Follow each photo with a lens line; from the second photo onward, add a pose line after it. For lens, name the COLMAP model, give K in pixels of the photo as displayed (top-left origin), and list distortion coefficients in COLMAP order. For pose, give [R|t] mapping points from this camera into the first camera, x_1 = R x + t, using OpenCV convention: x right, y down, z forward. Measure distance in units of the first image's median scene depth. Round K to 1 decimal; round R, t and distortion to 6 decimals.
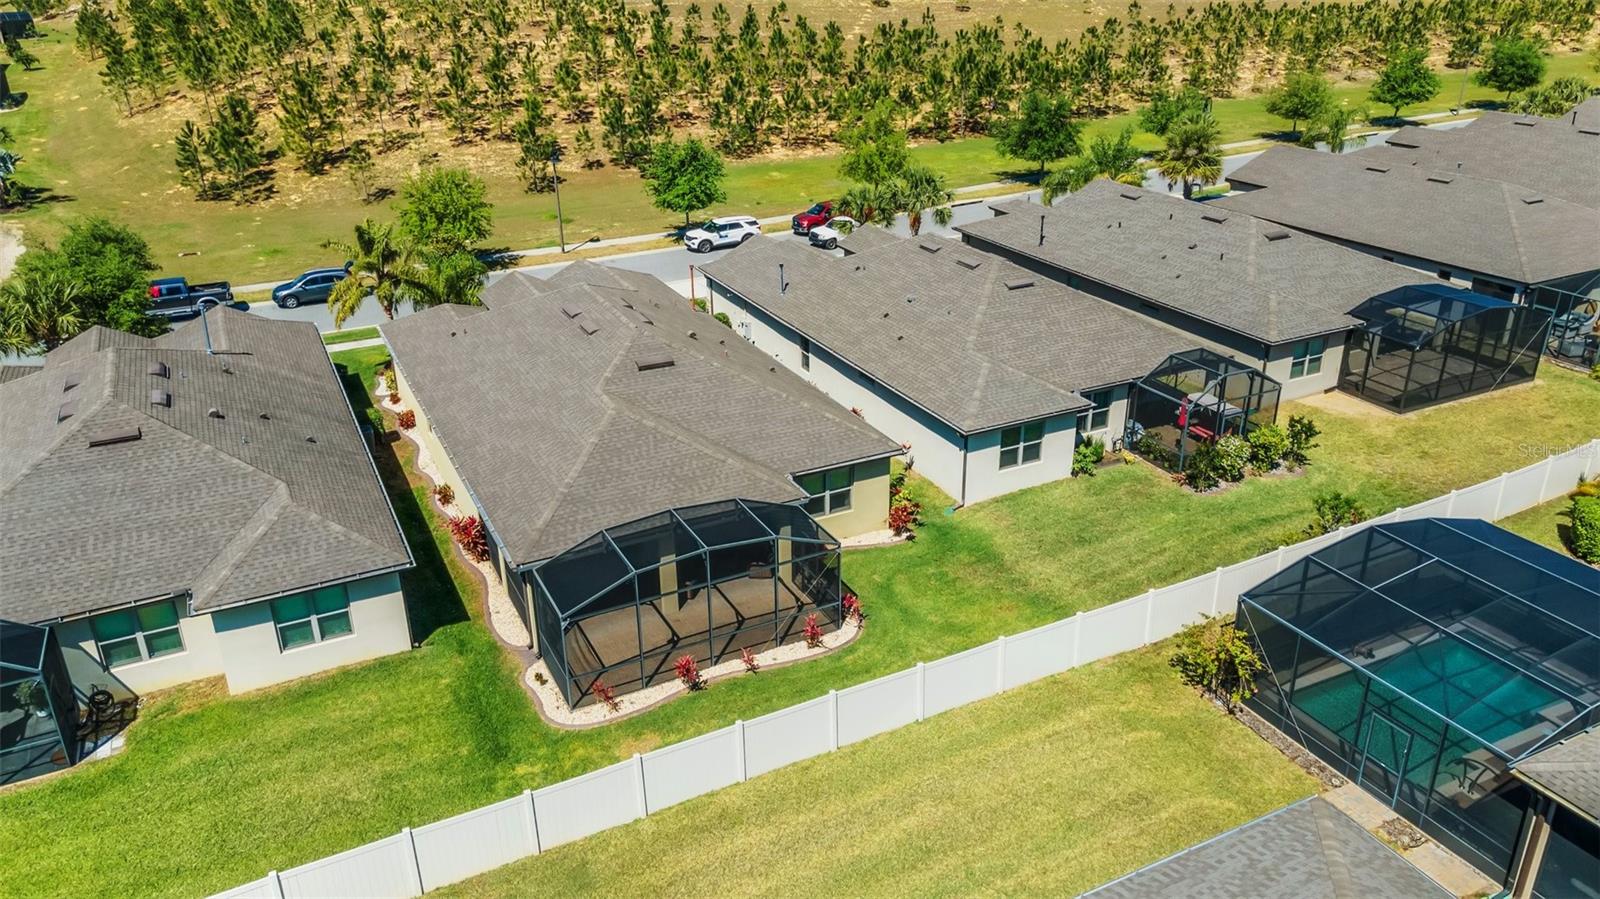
lens RADIAL K [[1154.6, 0, 800.2], [0, 1154.6, 446.4], [0, 0, 1]] dist [0.017583, 0.029453]
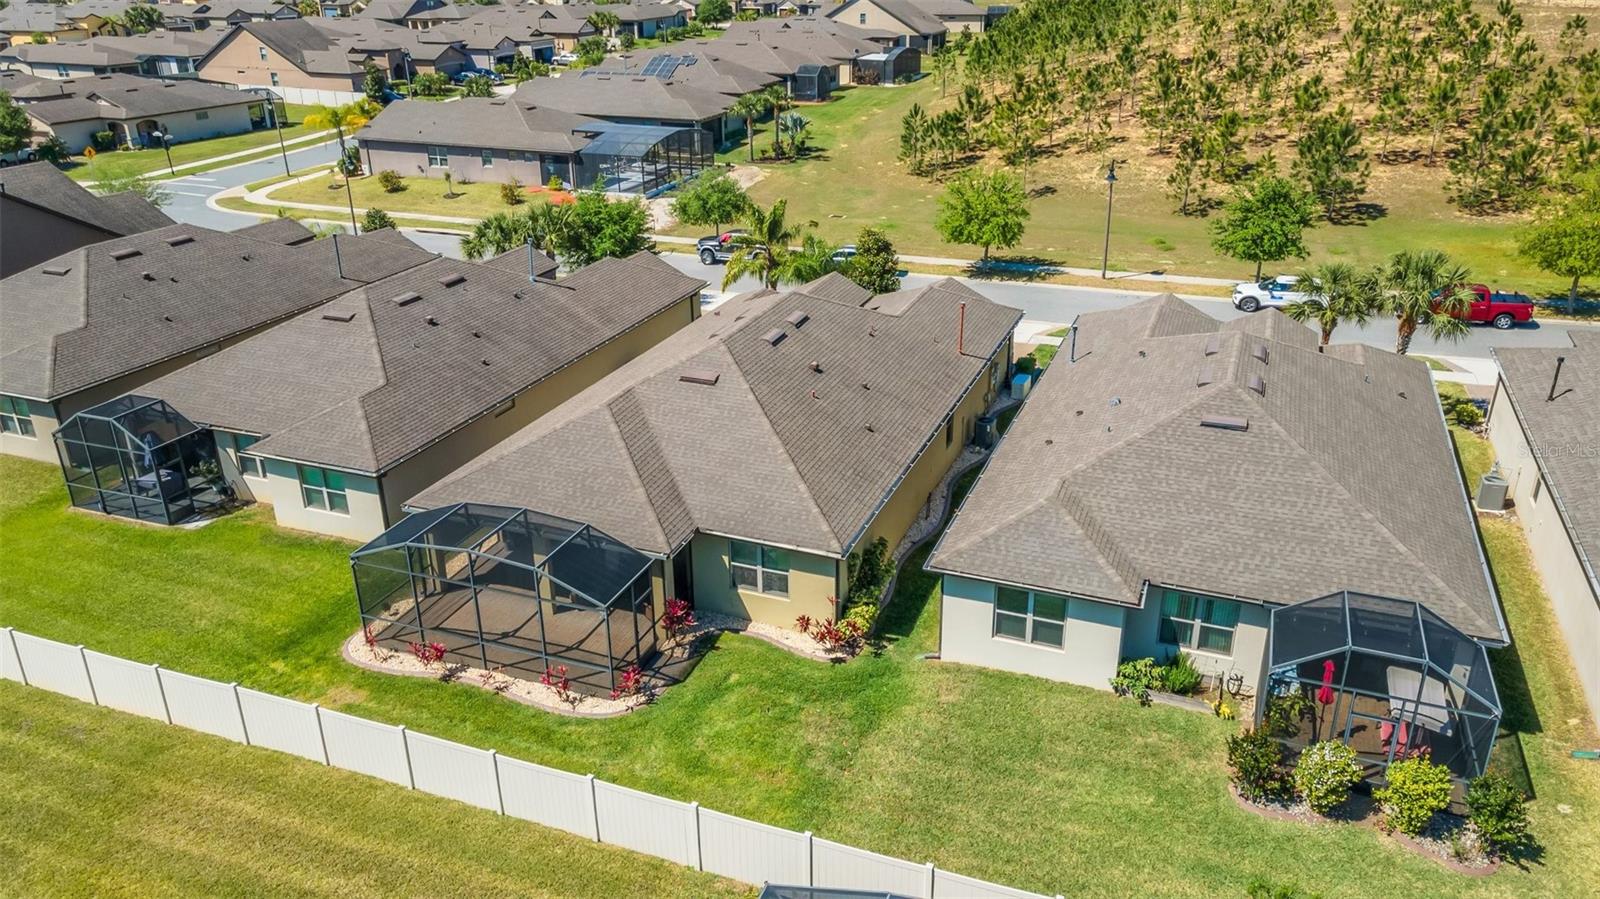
lens RADIAL K [[1154.6, 0, 801.1], [0, 1154.6, 453.9], [0, 0, 1]] dist [0.017583, 0.029453]
pose [[0.667601, 0.304562, -0.679376, 0.671199], [-0.301562, 0.944915, 0.127267, -0.178184], [0.680713, 0.119910, 0.722670, 0.420347]]
